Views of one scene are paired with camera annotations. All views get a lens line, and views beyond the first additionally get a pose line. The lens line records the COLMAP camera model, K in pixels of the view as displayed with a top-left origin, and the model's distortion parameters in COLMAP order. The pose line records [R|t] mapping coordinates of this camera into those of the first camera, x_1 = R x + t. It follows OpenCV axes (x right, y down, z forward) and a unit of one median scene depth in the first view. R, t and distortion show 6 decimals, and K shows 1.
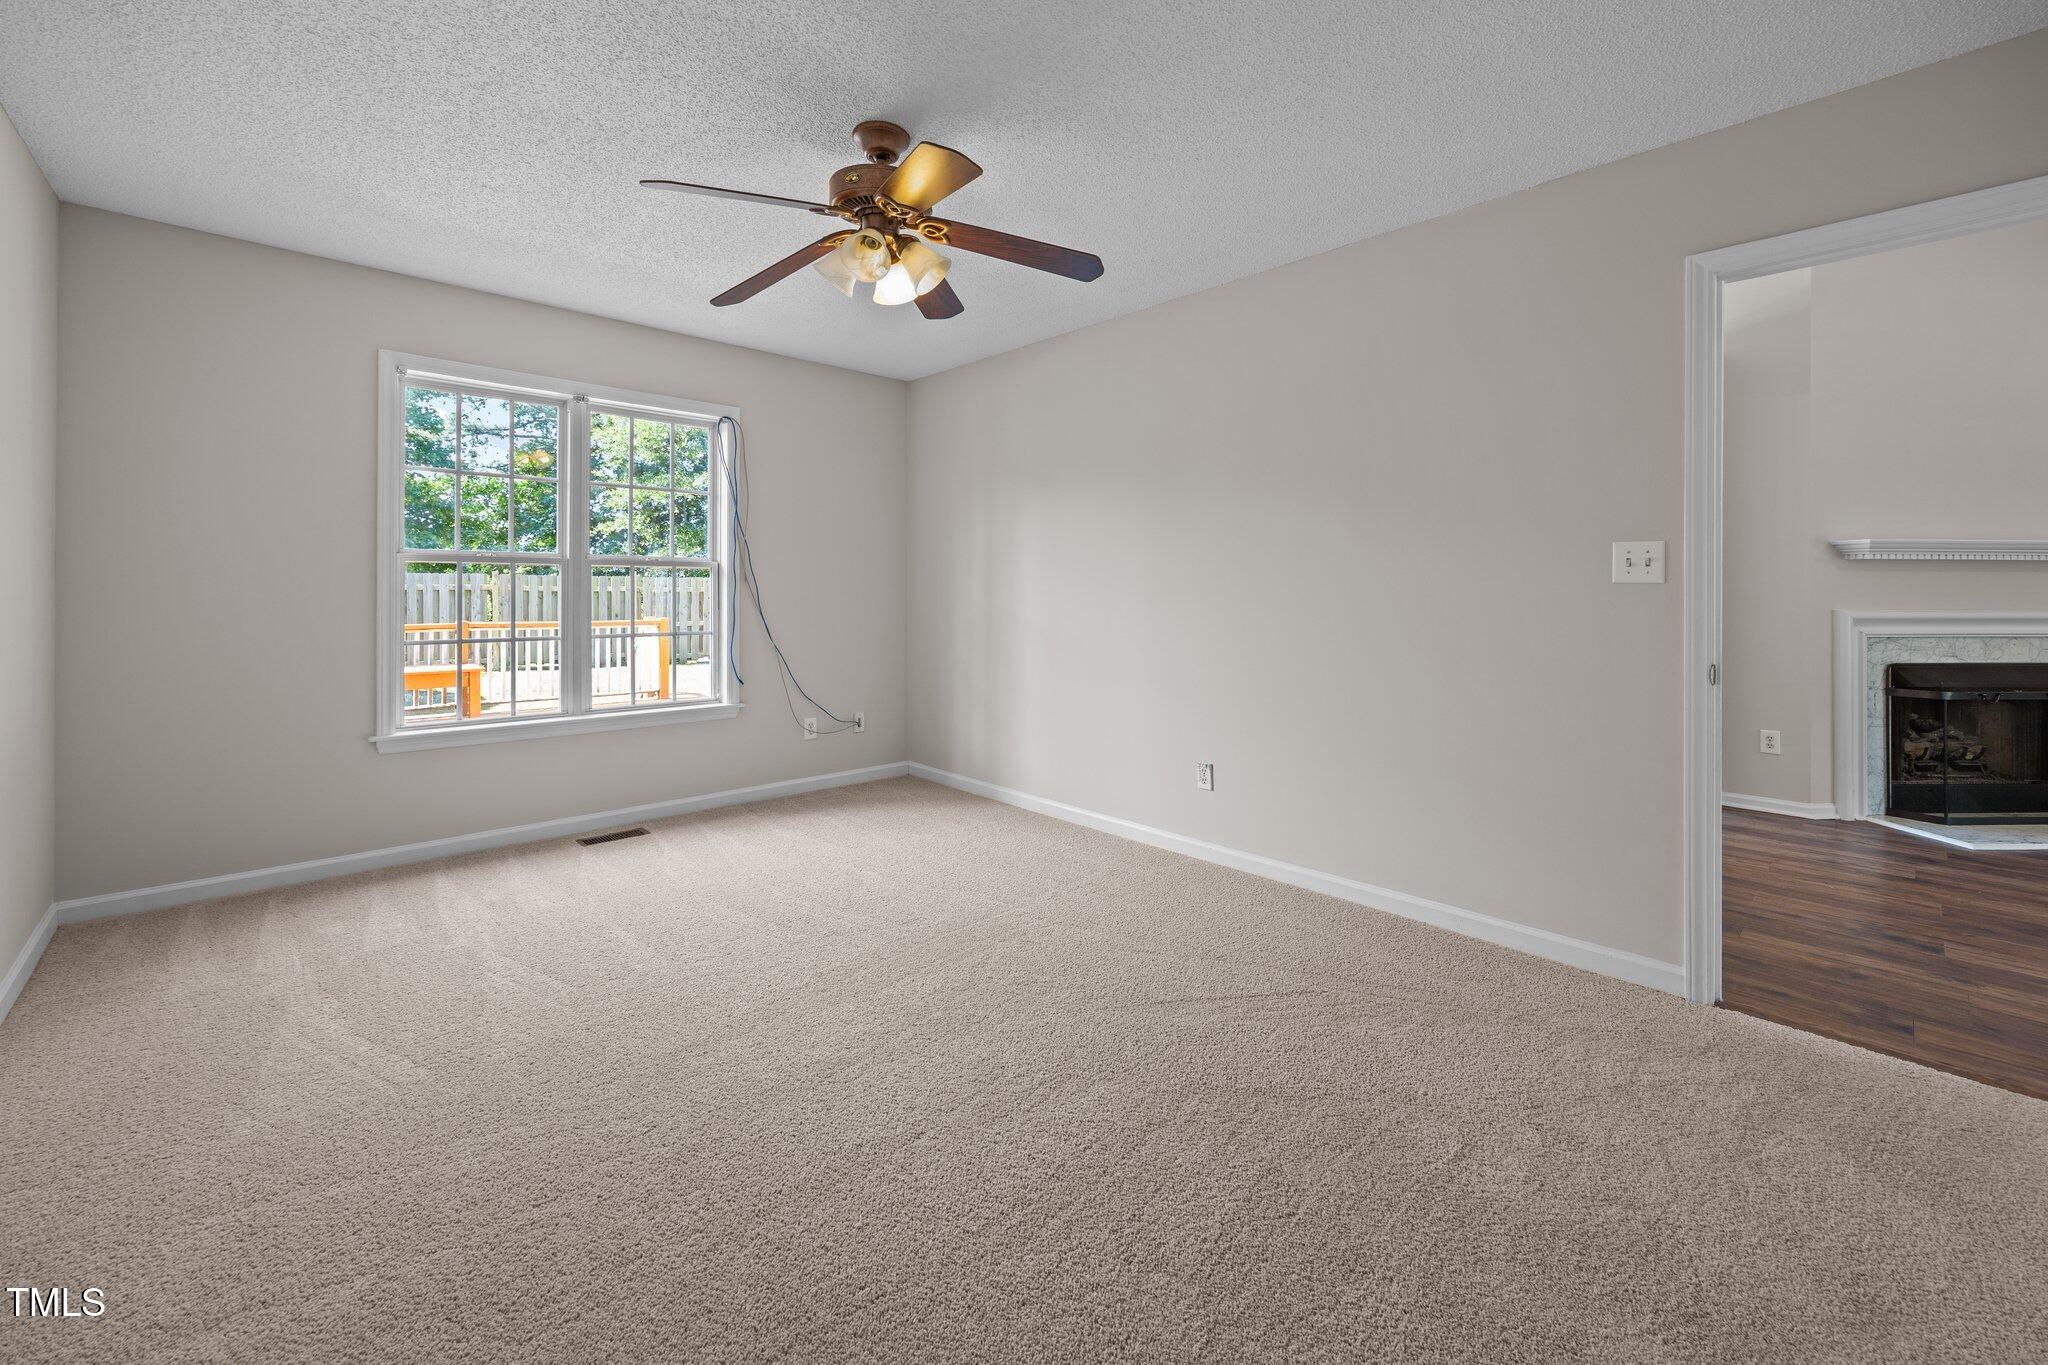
lens RADIAL K [[816.2, 0, 1019.1], [0, 816.2, 585.6], [0, 0, 1]] dist [-0.001789, -0.000275]
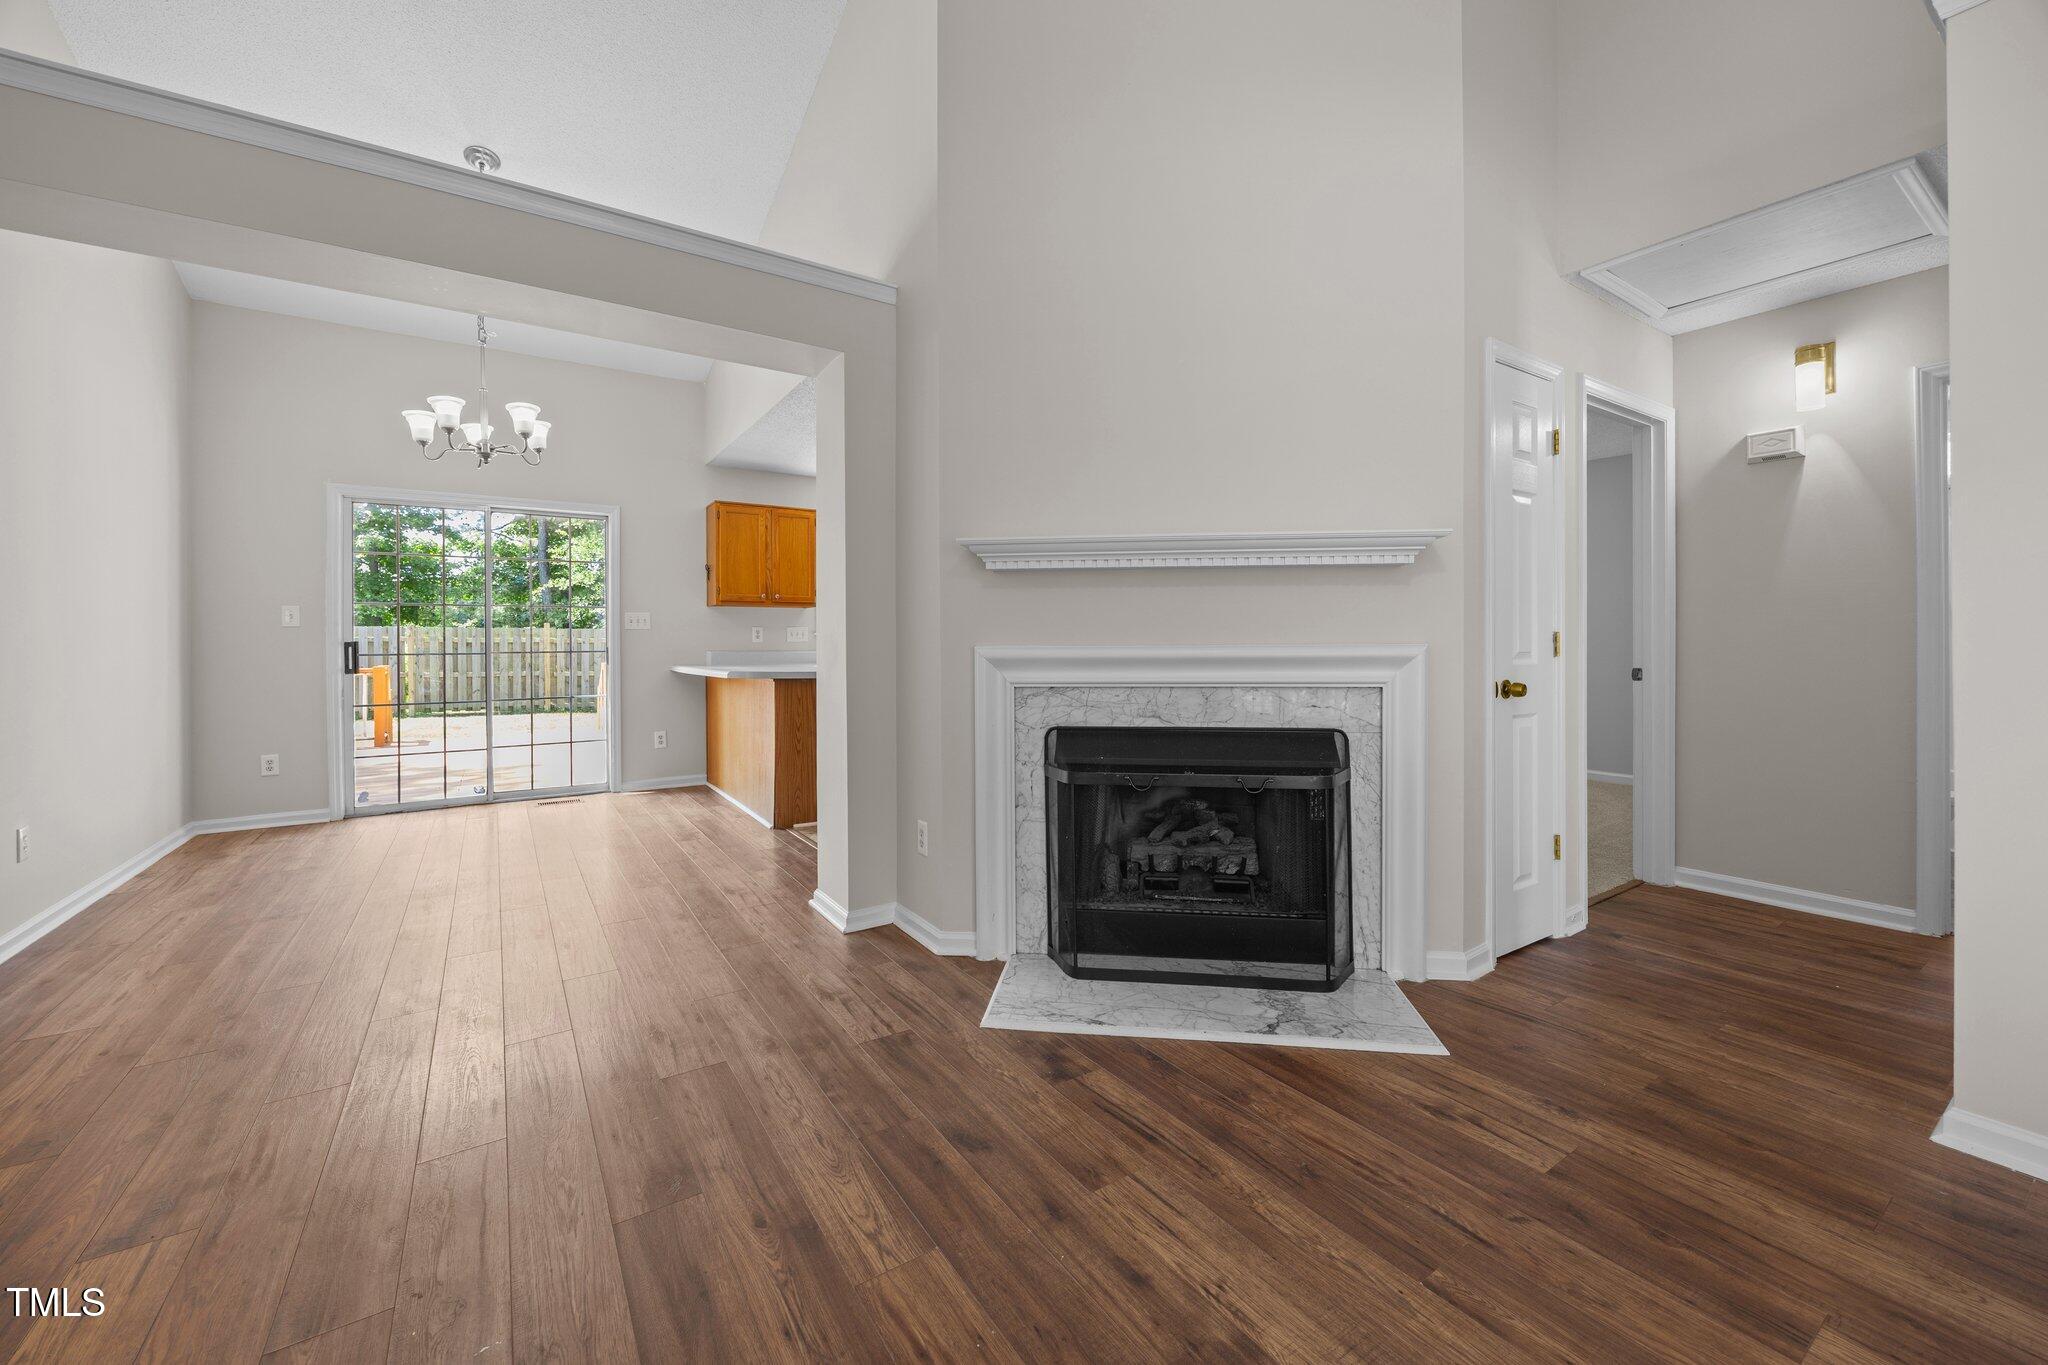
lens RADIAL K [[816.2, 0, 1032.5], [0, 816.2, 648.3], [0, 0, 1]] dist [-0.001789, -0.000275]
pose [[0.986231, -0.006247, -0.165256, 1.161072], [0.008637, 0.999868, 0.013752, 0.023008], [0.165148, -0.014990, 0.986155, 0.345842]]
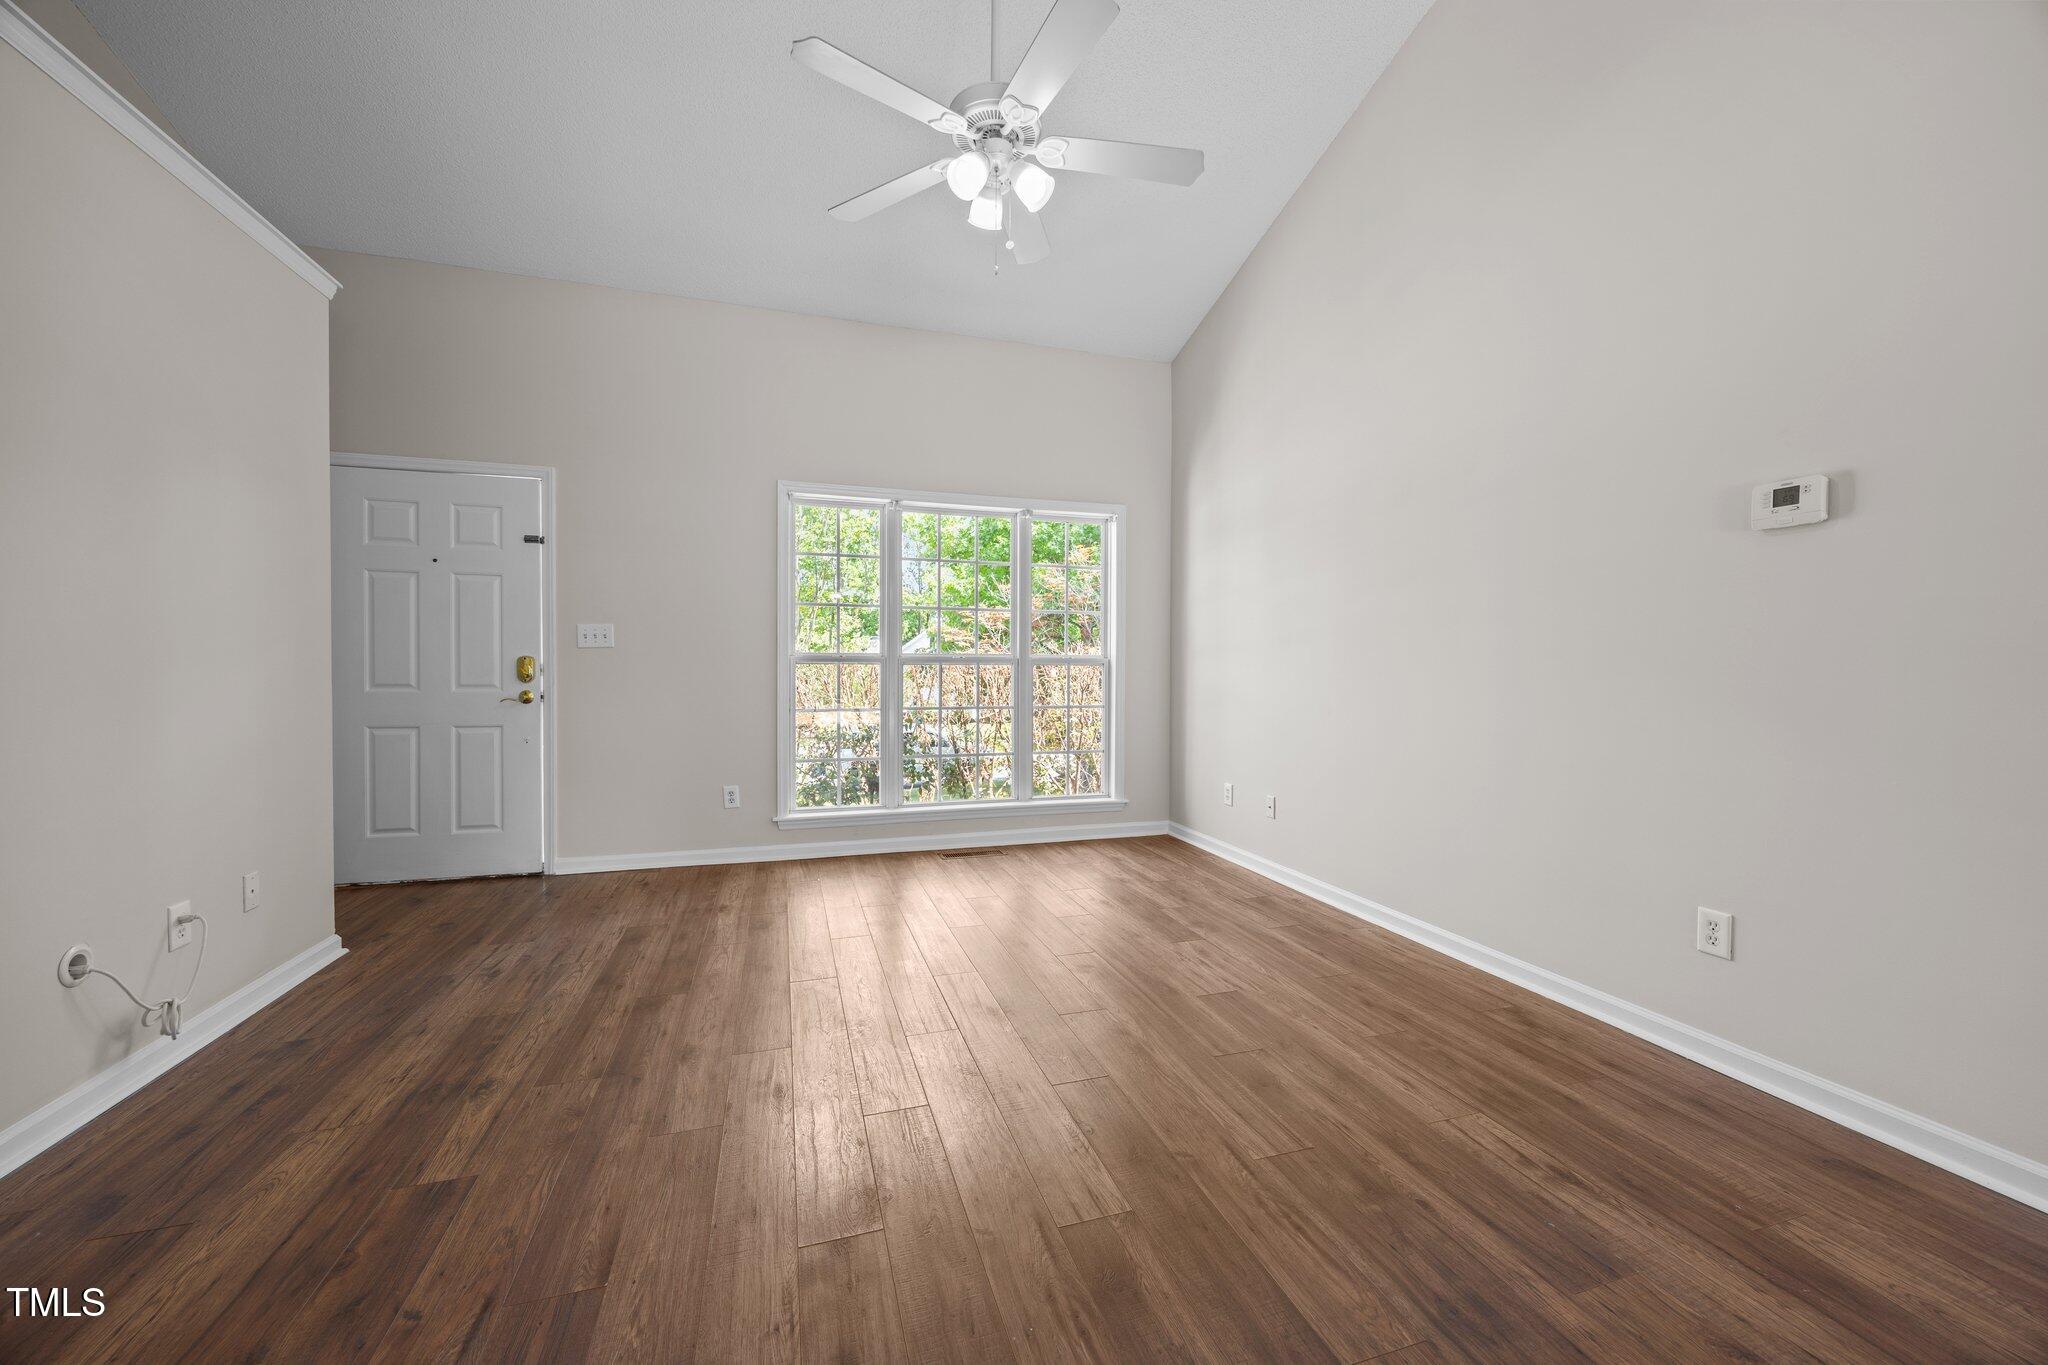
lens RADIAL K [[773.6, 0, 1027.2], [0, 773.6, 681.8], [0, 0, 1]] dist [-0.001481, -0.000457]
pose [[-0.904605, -0.010474, 0.426122, 0.964648], [-0.007354, 0.999933, 0.008965, 0.029101], [-0.426187, 0.004976, -0.904622, 0.909533]]
